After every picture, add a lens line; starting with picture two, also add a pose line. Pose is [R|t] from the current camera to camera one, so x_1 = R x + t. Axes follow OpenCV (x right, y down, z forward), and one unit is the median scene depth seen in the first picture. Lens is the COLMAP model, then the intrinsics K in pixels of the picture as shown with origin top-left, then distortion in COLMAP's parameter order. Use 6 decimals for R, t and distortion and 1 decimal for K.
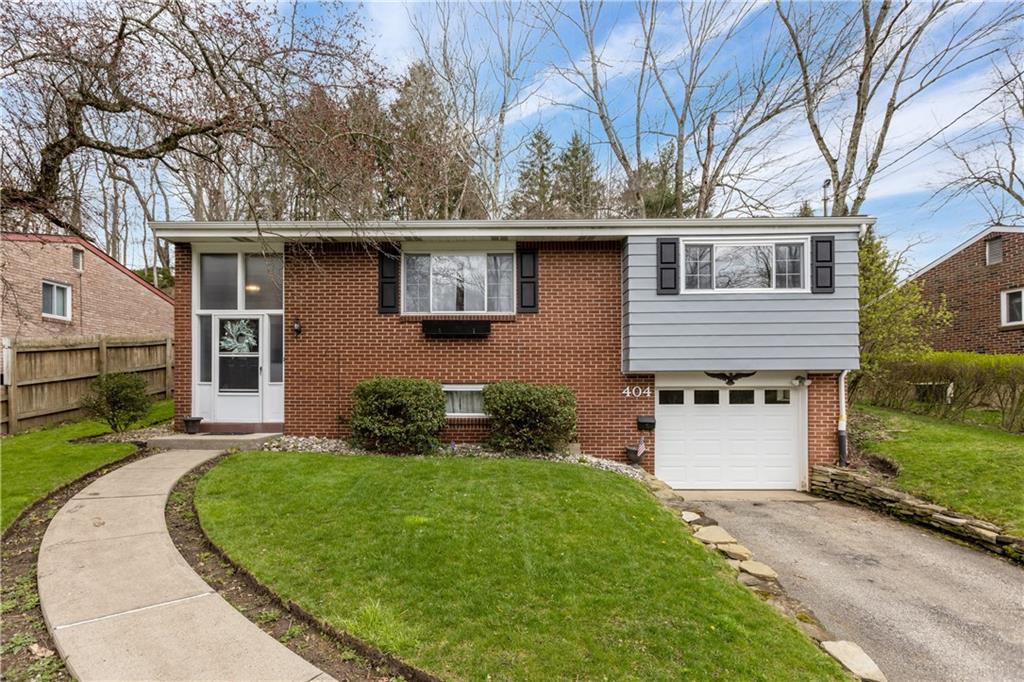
lens RADIAL K [[464.5, 0, 502.9], [0, 464.5, 329.5], [0, 0, 1]] dist [-0.000380, 0.000002]
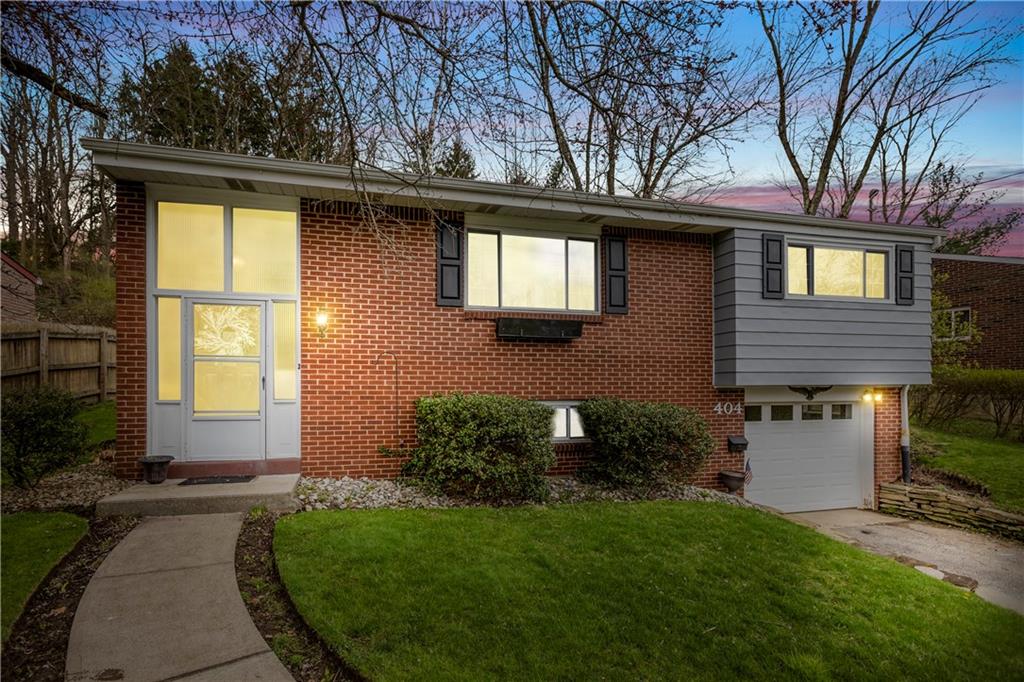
lens RADIAL K [[464.5, 0, 510.4], [0, 464.5, 343.0], [0, 0, 1]] dist [-0.000380, 0.000002]
pose [[0.971985, 0.024893, 0.233721, -0.317879], [-0.030468, 0.999330, 0.020271, 0.005432], [-0.233060, -0.026824, 0.972092, 0.248325]]
